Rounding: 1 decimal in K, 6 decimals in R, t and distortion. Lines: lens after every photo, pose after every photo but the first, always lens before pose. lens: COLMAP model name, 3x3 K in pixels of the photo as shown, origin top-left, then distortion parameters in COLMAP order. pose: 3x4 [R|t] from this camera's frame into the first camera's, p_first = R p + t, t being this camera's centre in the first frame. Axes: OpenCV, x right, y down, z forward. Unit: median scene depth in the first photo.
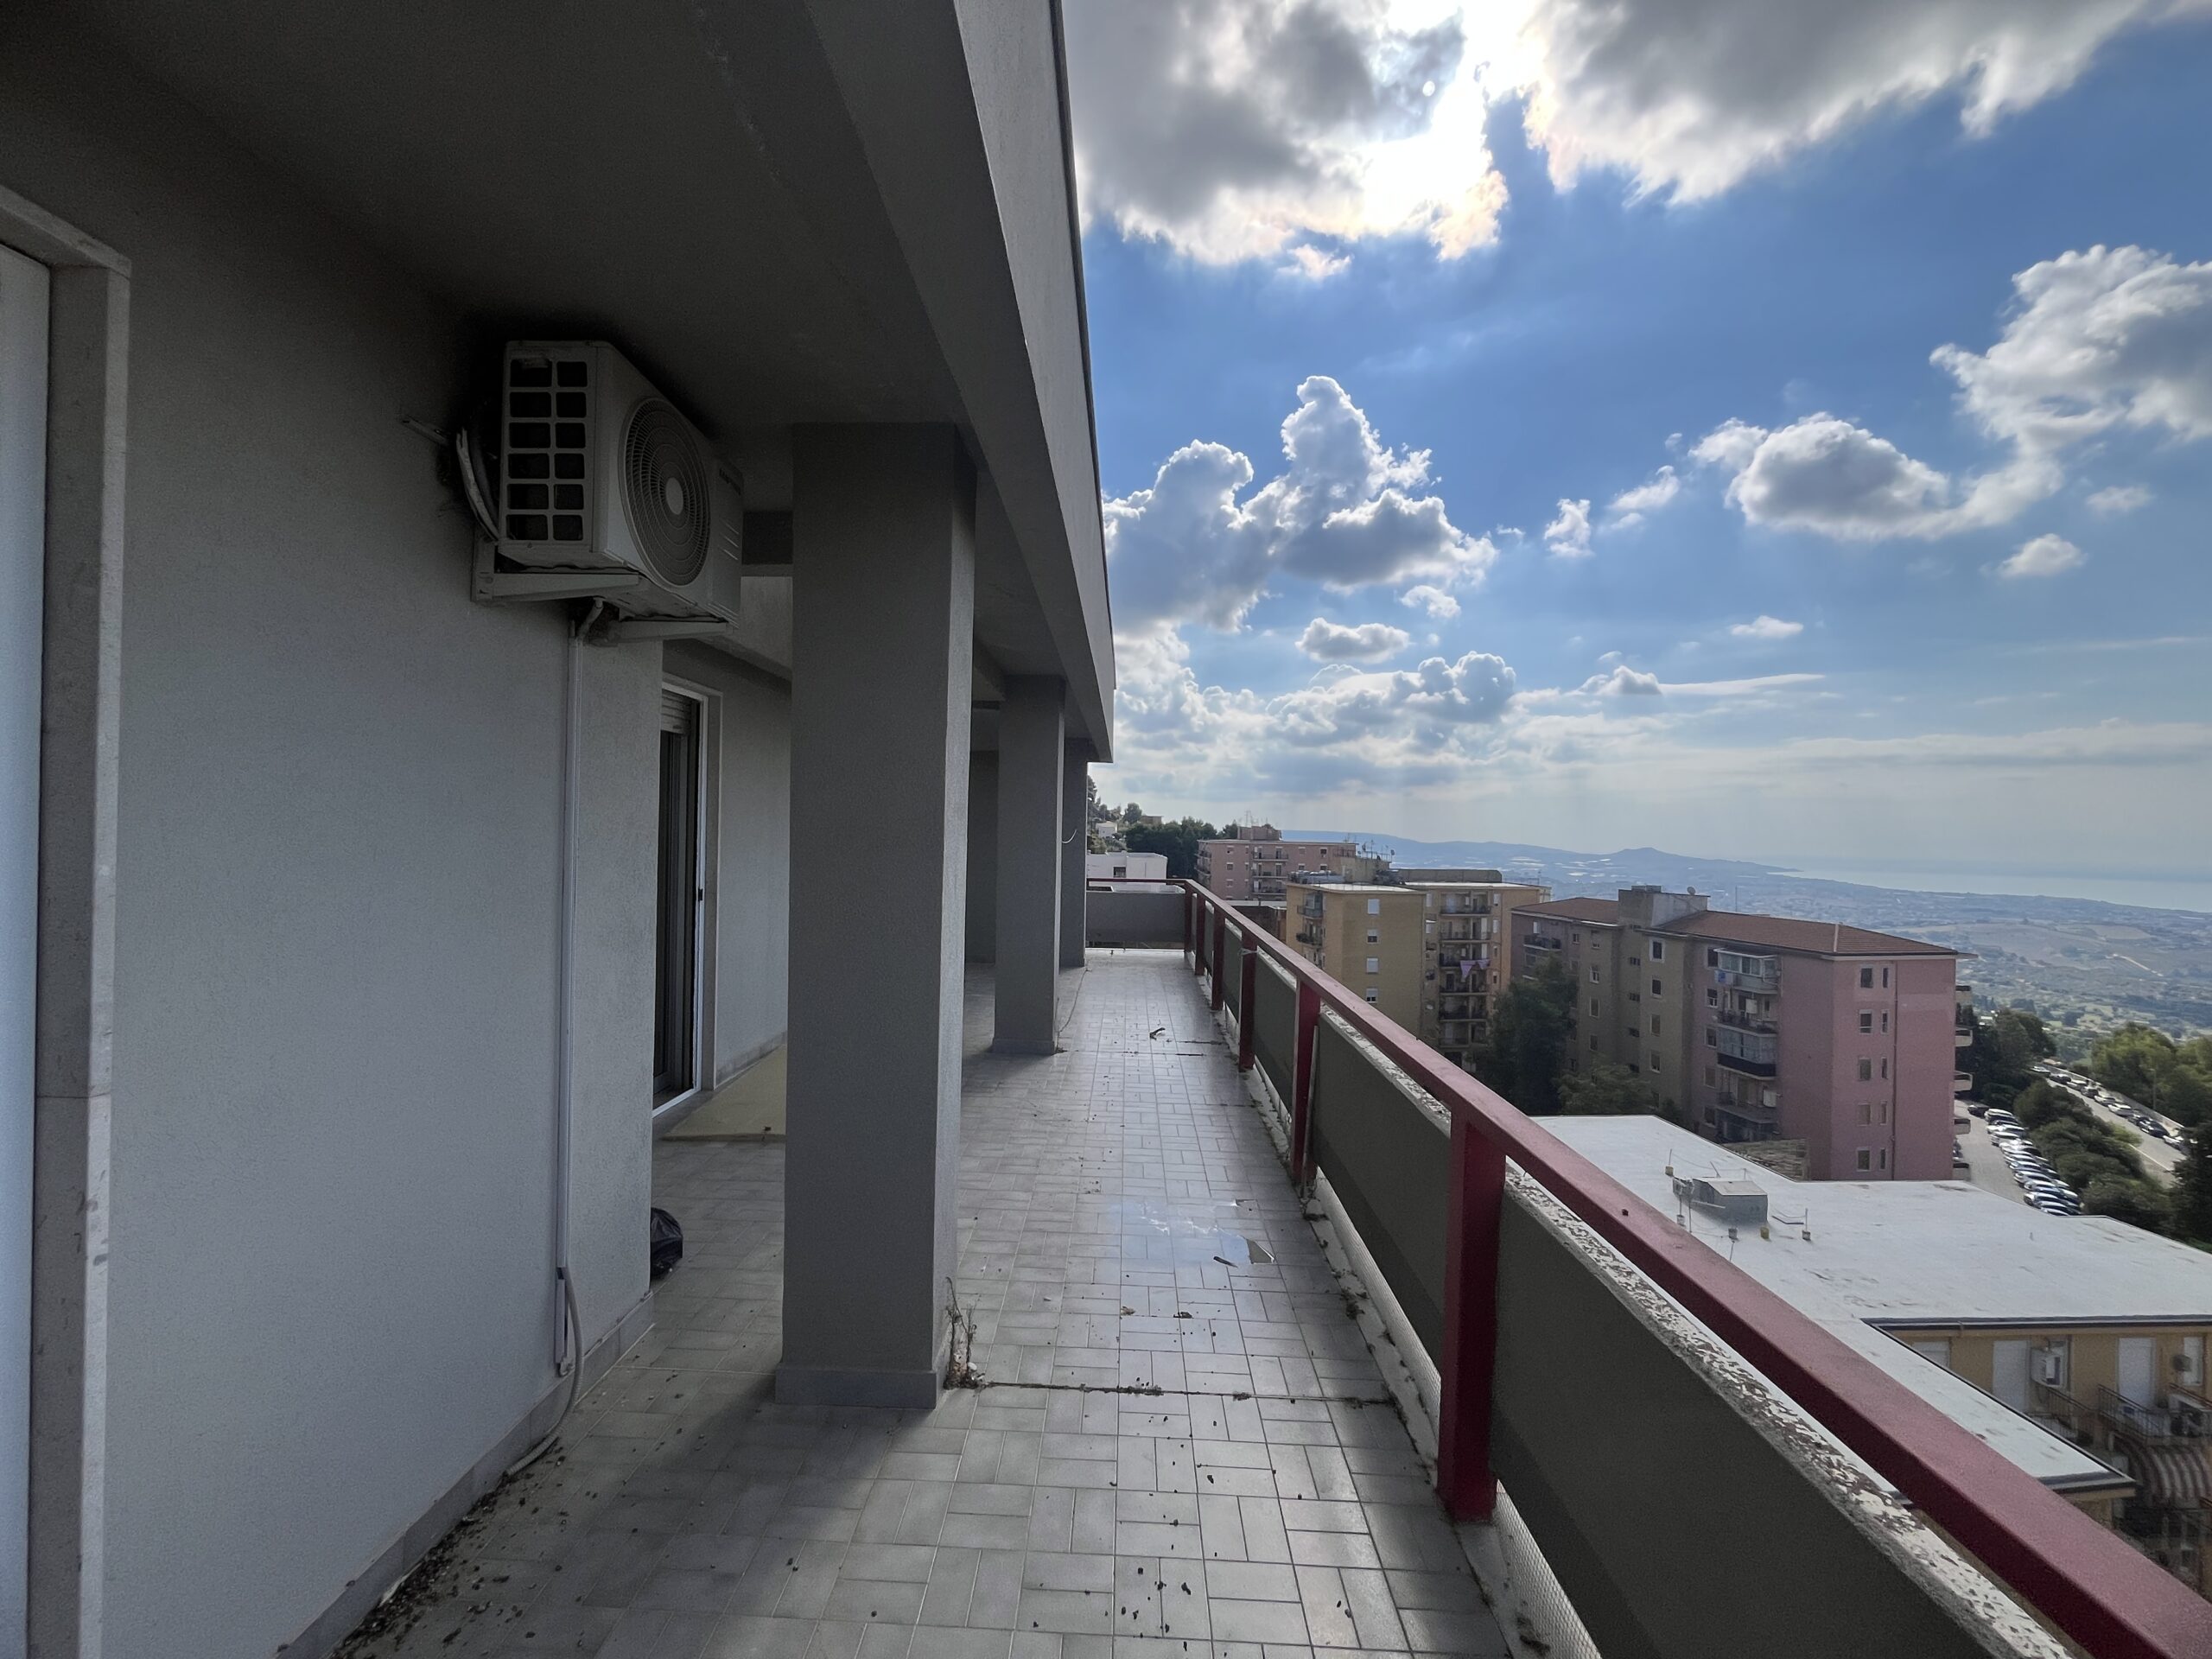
lens RADIAL K [[894.3, 0, 1109.1], [0, 894.3, 837.2], [0, 0, 1]] dist [-0.002806, -0.000651]
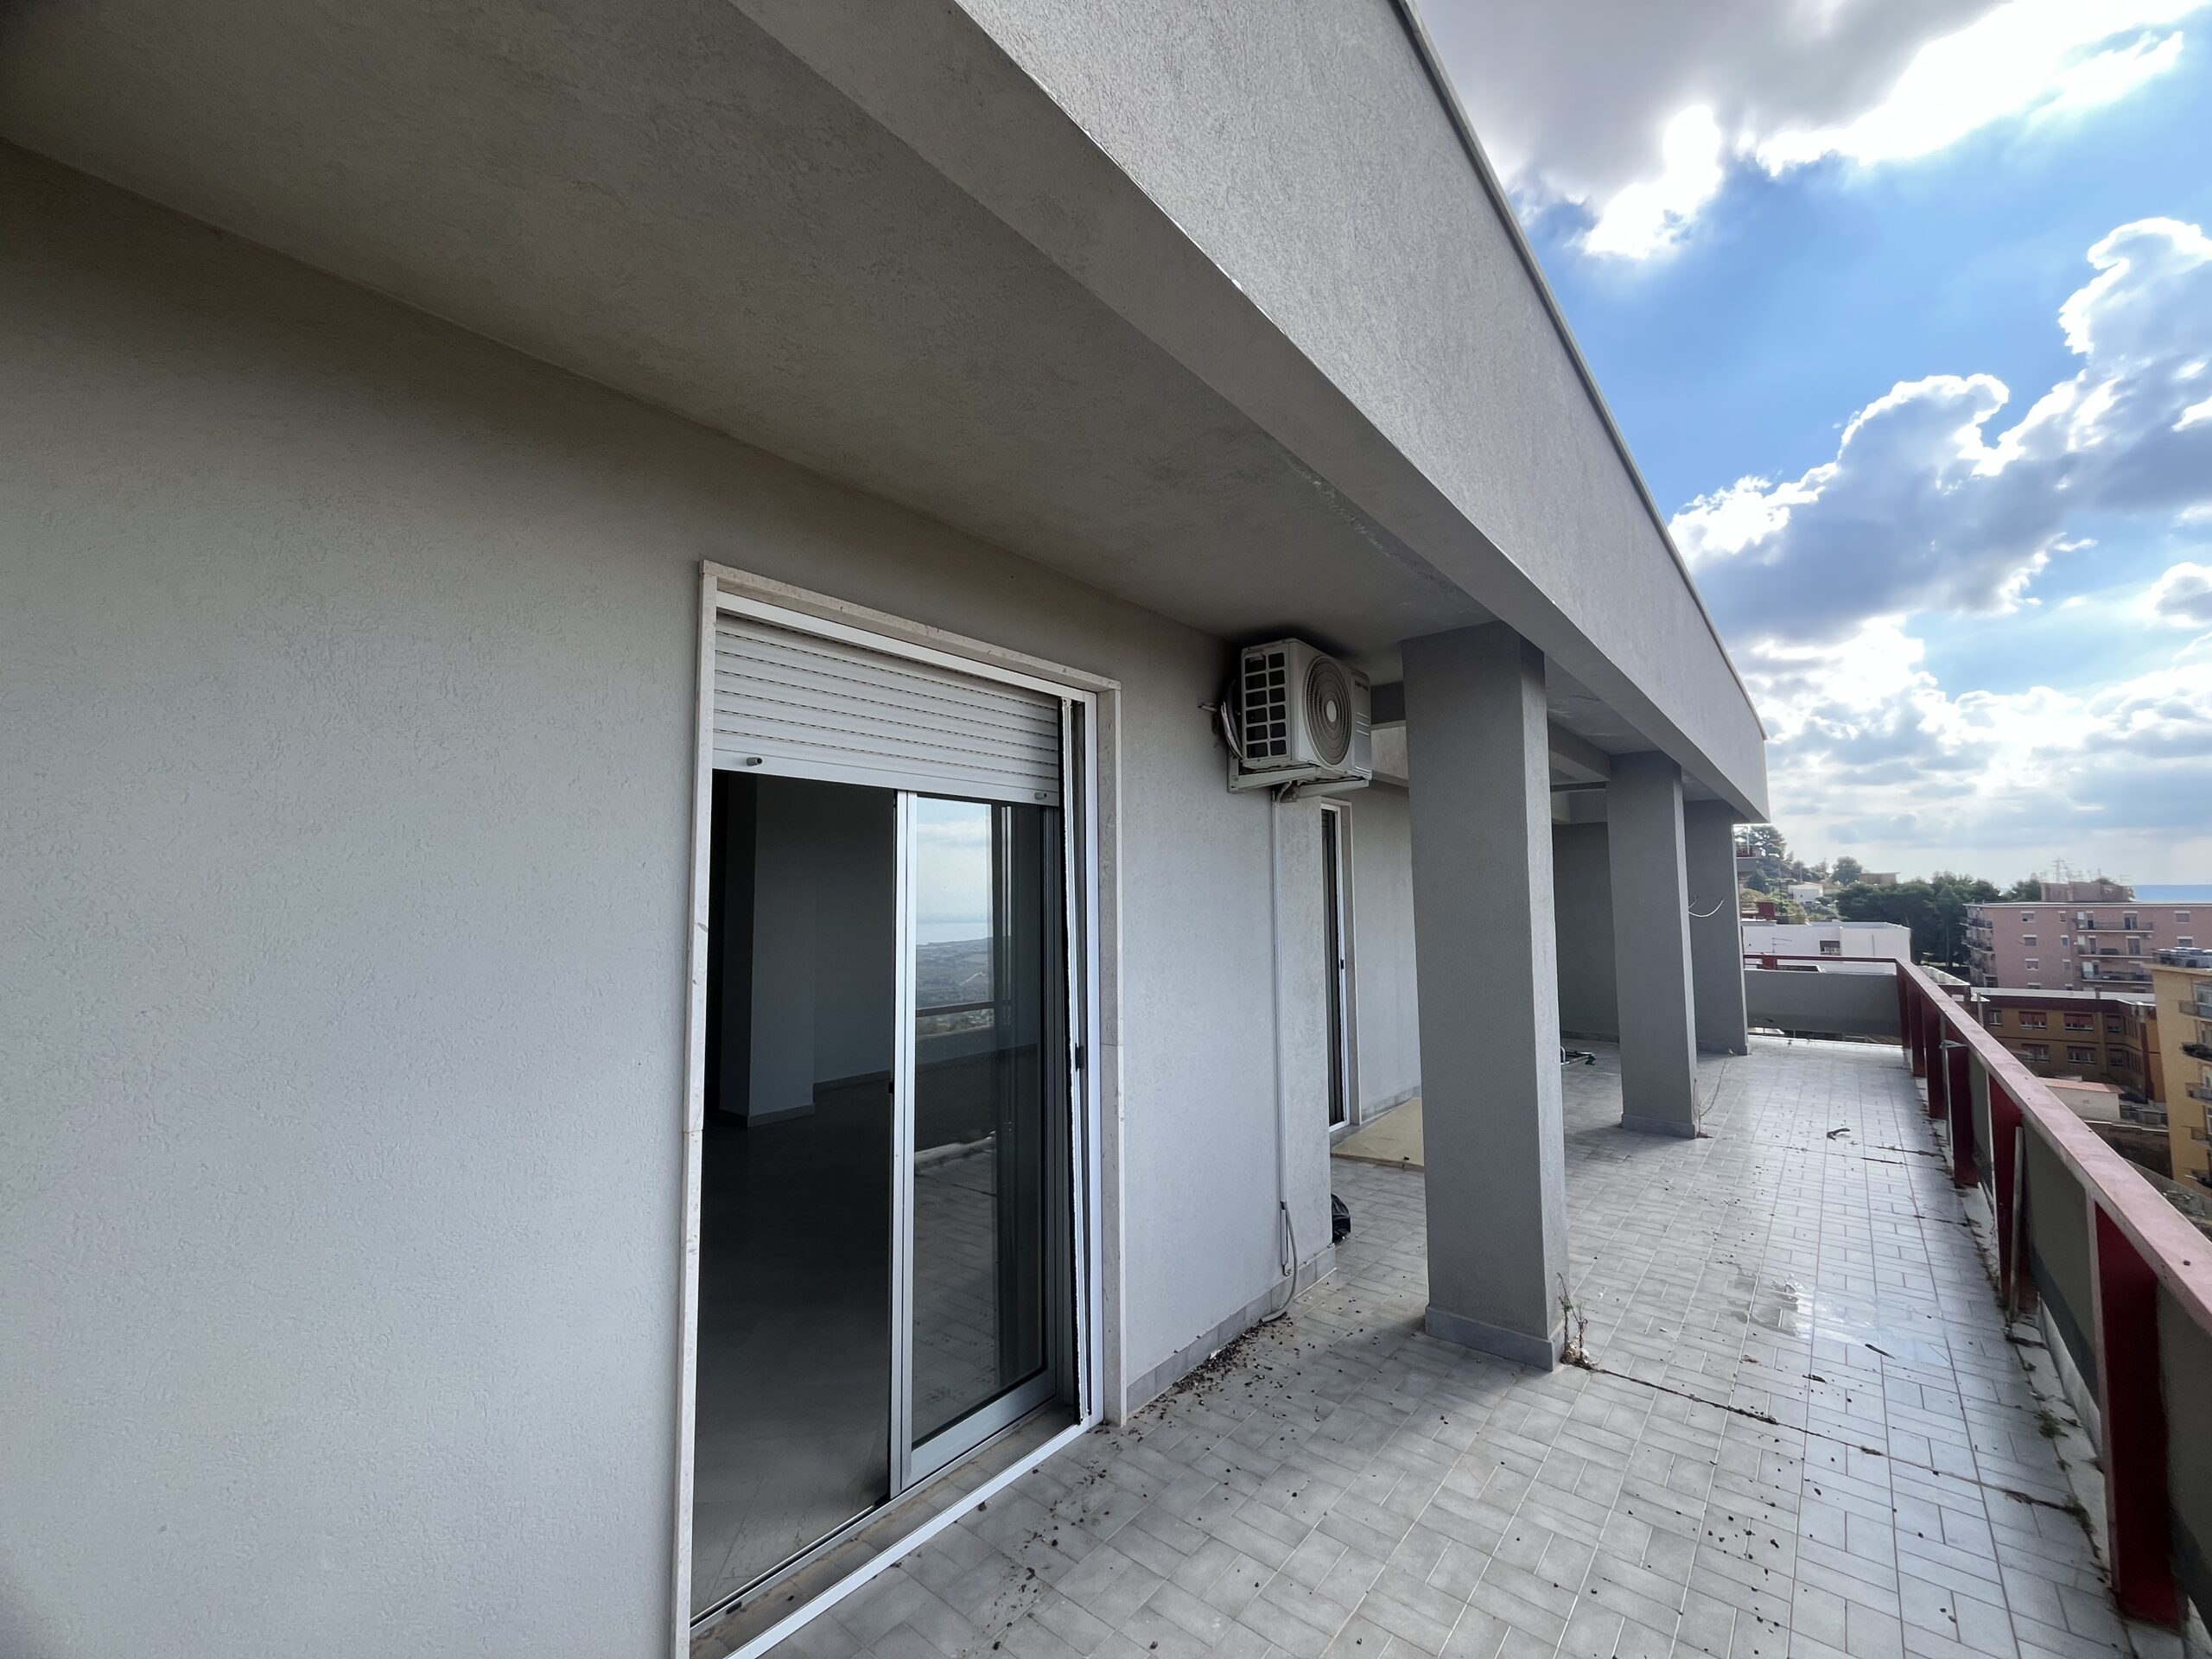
lens RADIAL K [[894.3, 0, 1098.6], [0, 894.3, 825.7], [0, 0, 1]] dist [-0.000645, 0.000069]
pose [[0.781912, -0.077634, -0.618536, 0.108846], [0.019222, 0.994746, -0.100554, -0.015619], [0.623093, 0.066735, 0.779296, -0.330118]]
